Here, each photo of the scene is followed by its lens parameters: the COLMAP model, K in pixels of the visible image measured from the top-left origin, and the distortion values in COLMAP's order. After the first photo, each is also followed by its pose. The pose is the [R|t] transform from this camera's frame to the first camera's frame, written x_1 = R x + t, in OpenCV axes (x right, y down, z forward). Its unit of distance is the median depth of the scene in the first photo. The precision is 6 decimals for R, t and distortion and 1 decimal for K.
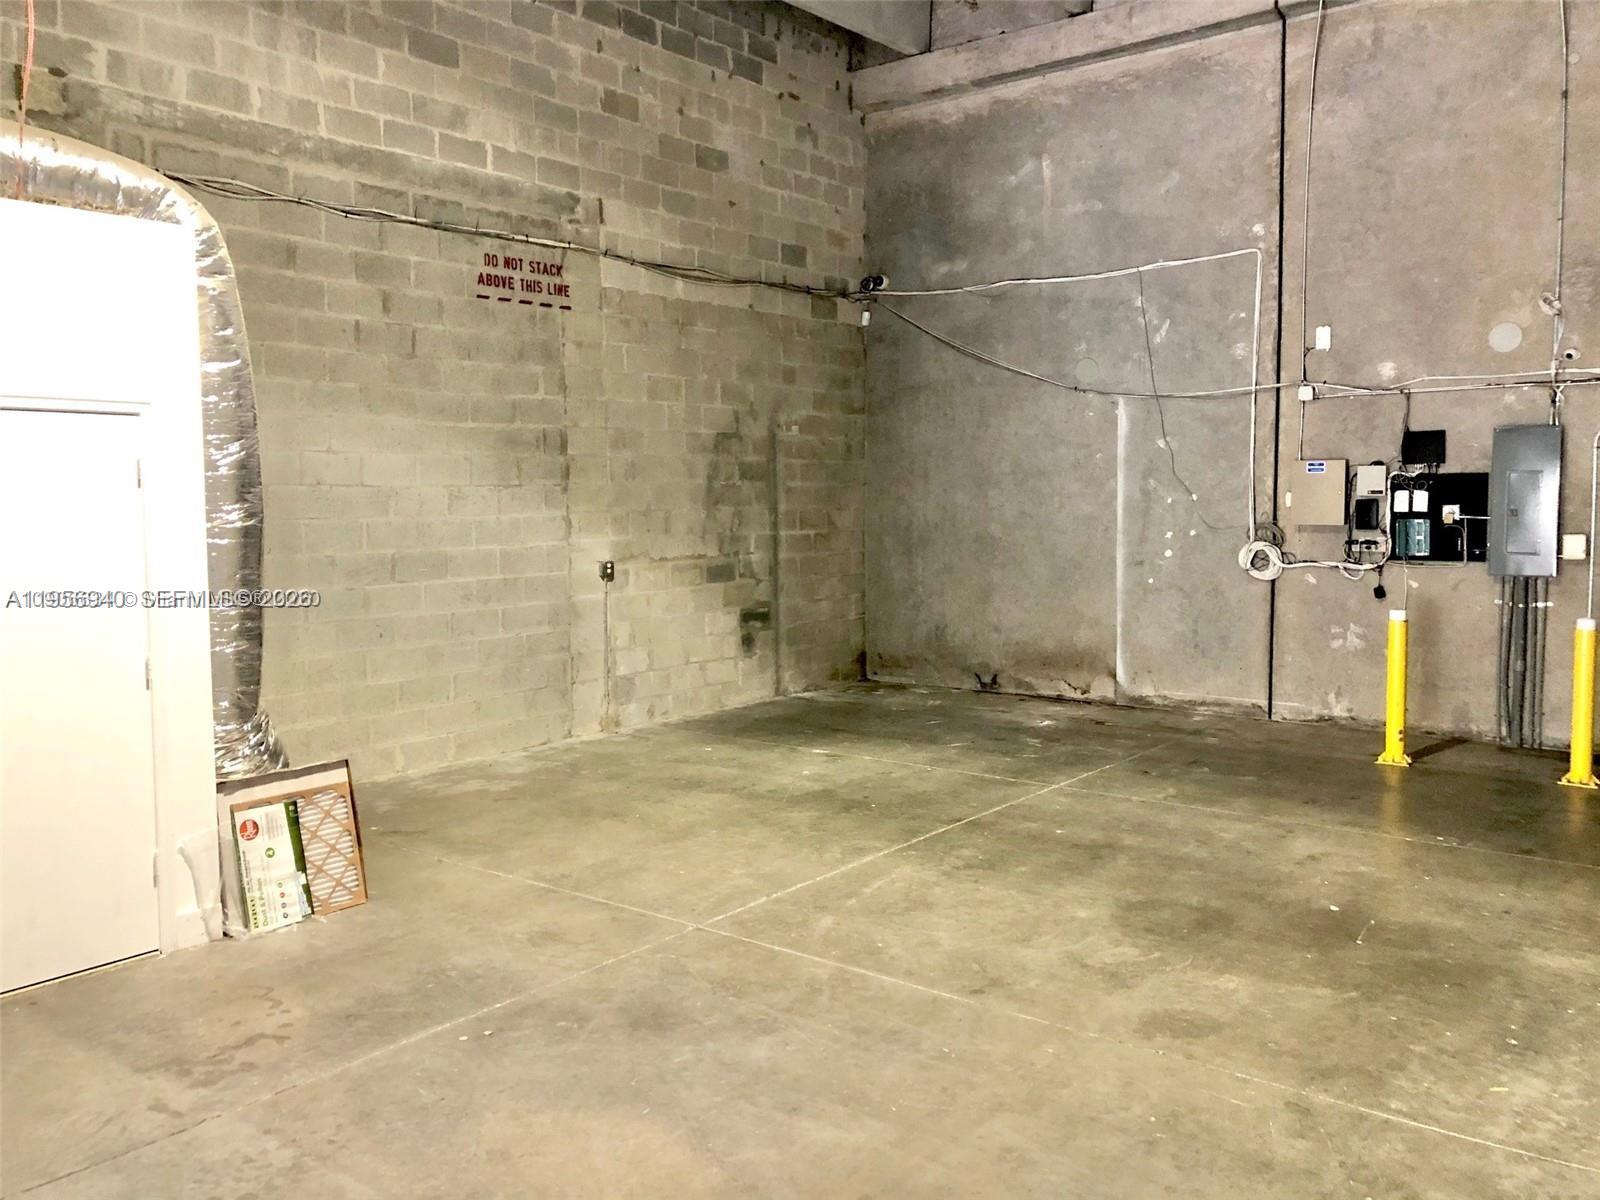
lens RADIAL K [[1310.0, 0, 792.3], [0, 1310.0, 589.2], [0, 0, 1]] dist [0.014183, -0.010856]
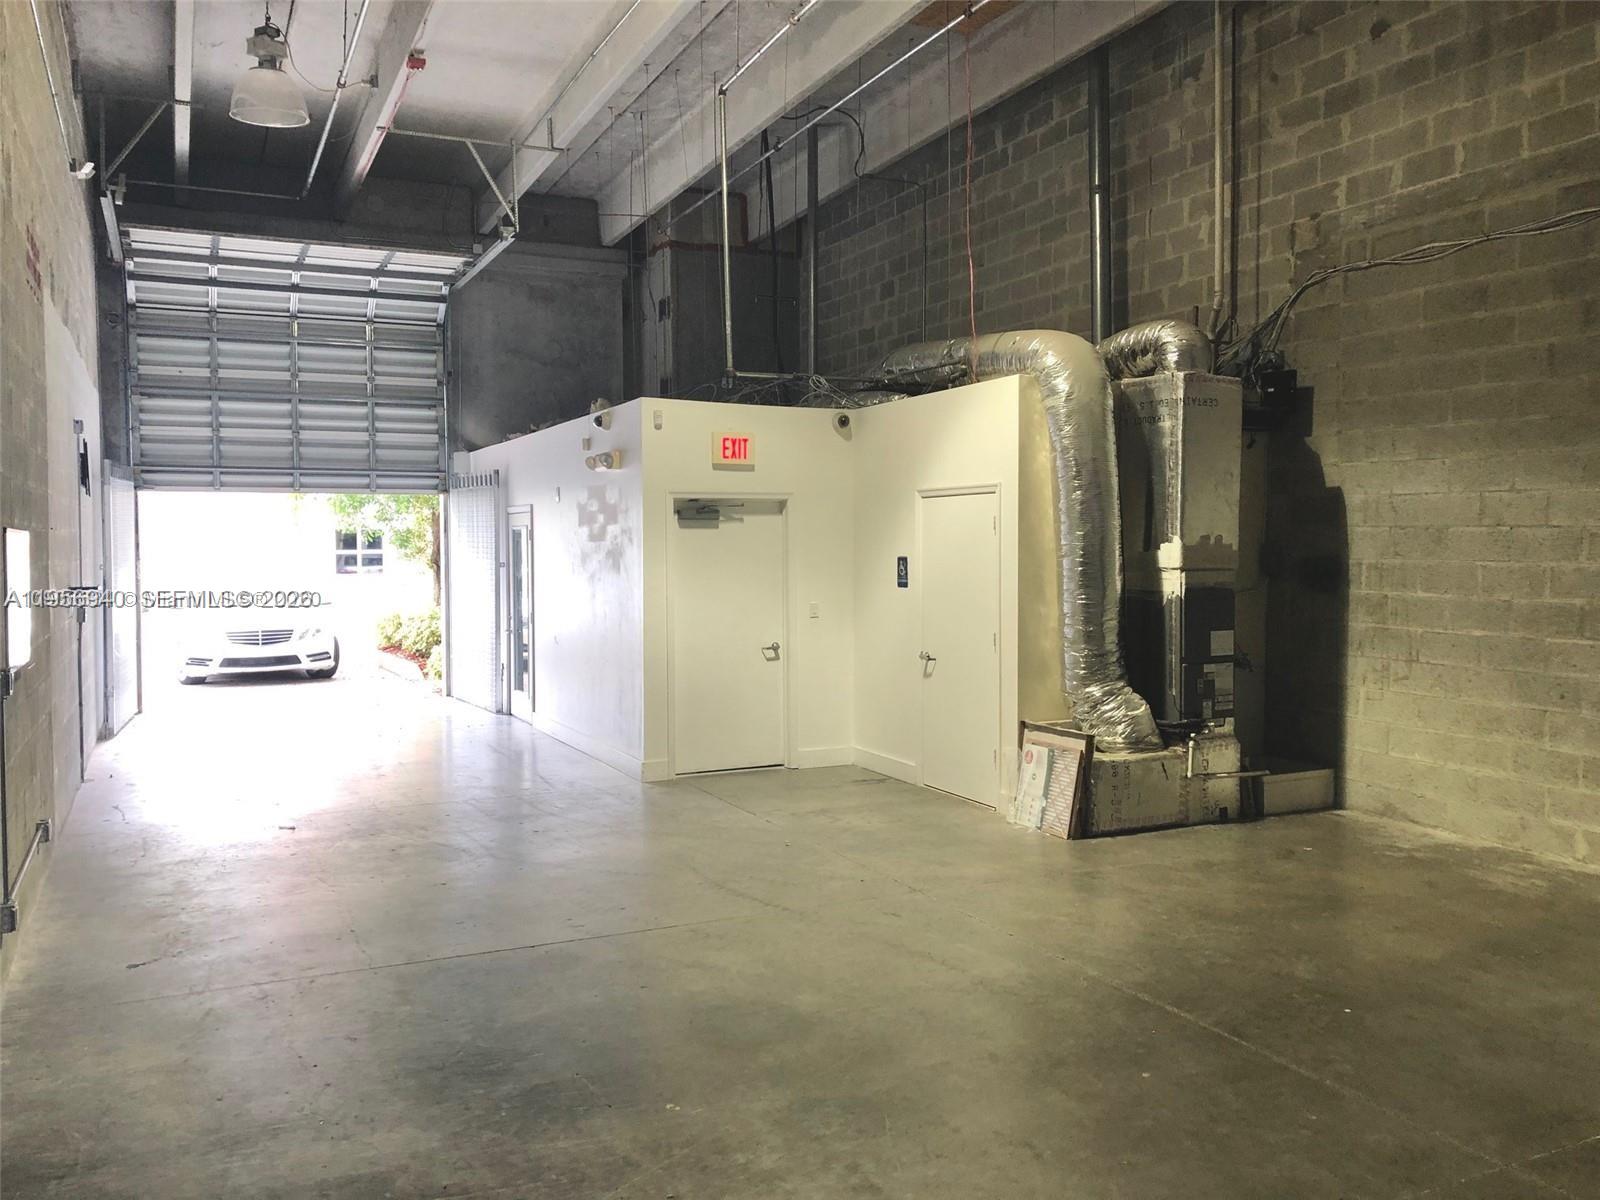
lens RADIAL K [[1310.0, 0, 794.3], [0, 1310.0, 596.0], [0, 0, 1]] dist [0.014183, -0.010856]
pose [[-0.445013, 0.047632, -0.894256, 0.561910], [-0.056365, 0.995115, 0.081053, -0.059447], [0.893748, 0.086474, -0.440155, 0.742106]]
